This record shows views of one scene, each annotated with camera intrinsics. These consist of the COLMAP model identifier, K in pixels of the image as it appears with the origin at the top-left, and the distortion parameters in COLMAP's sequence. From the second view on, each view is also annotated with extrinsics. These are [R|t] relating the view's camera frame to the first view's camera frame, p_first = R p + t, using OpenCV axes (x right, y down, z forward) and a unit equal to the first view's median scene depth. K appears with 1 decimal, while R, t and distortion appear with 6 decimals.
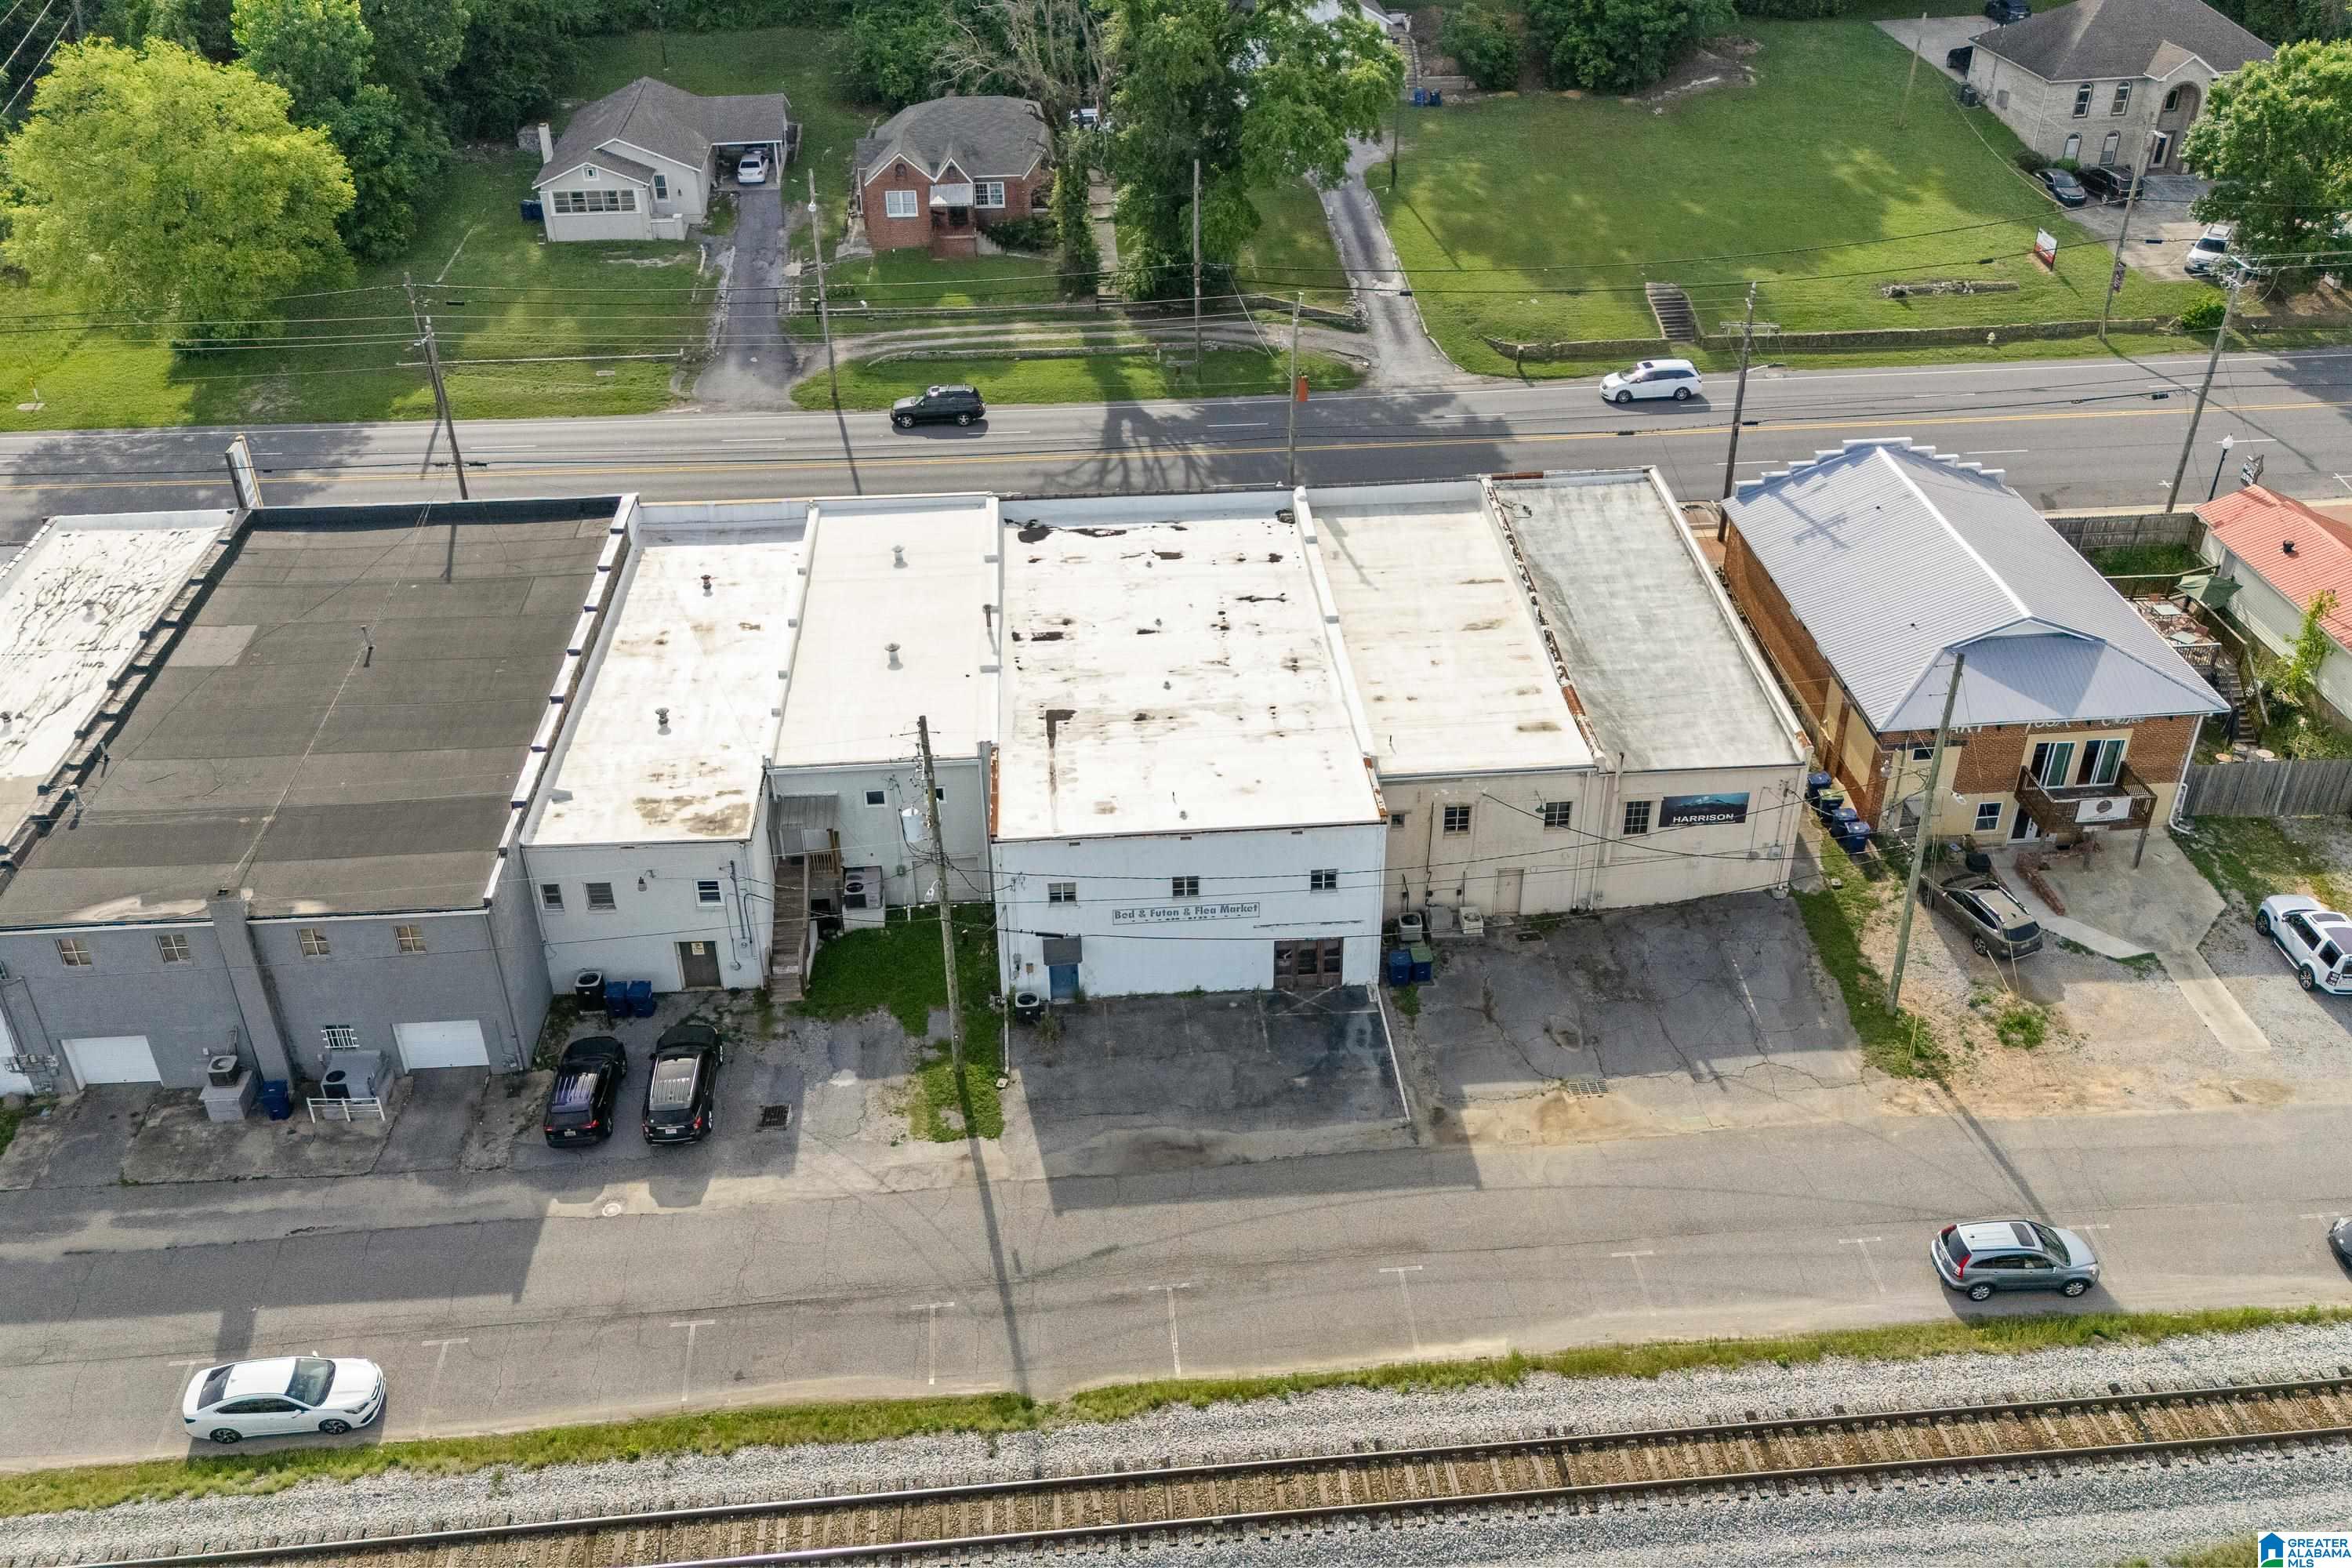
lens RADIAL K [[2018.5, 0, 1216.6], [0, 2018.5, 780.3], [0, 0, 1]] dist [0.066825, -0.077921]
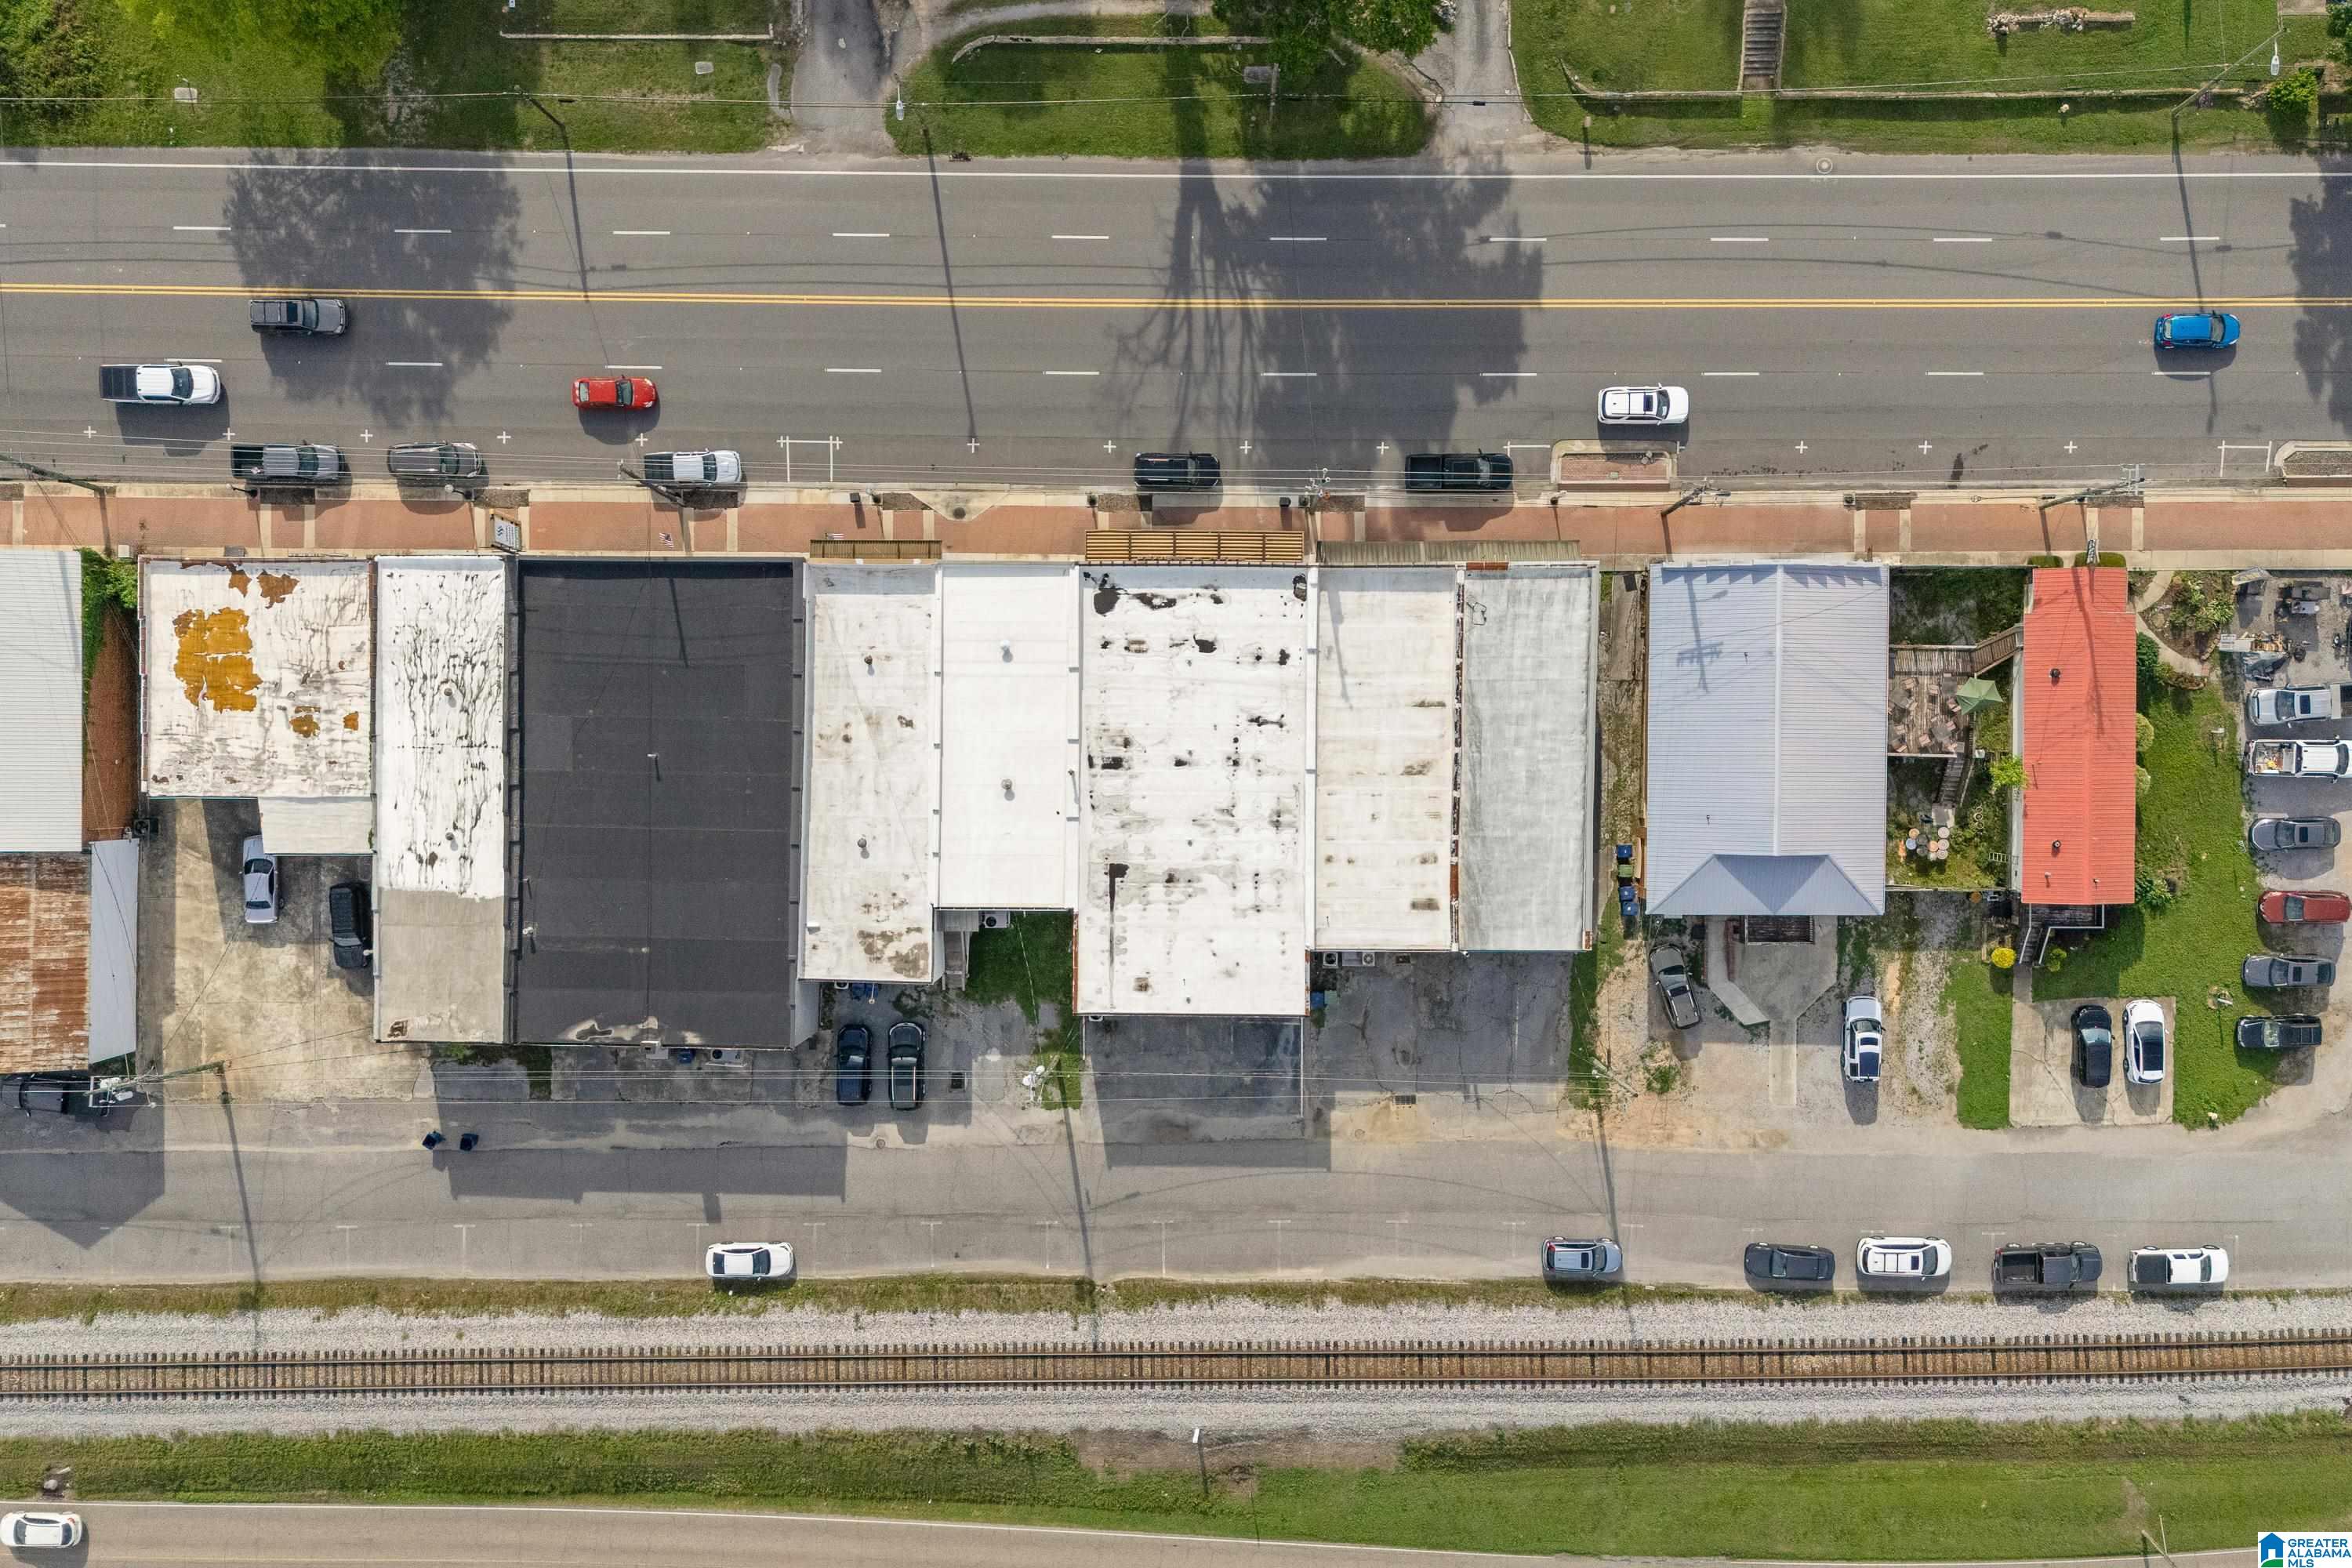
lens RADIAL K [[2018.5, 0, 1216.6], [0, 2018.5, 780.3], [0, 0, 1]] dist [0.066825, -0.077921]
pose [[0.995771, 0.091731, 0.004980, -0.017909], [-0.053696, 0.537188, 0.841752, -1.447076], [0.074540, -0.838460, 0.539842, 0.244141]]
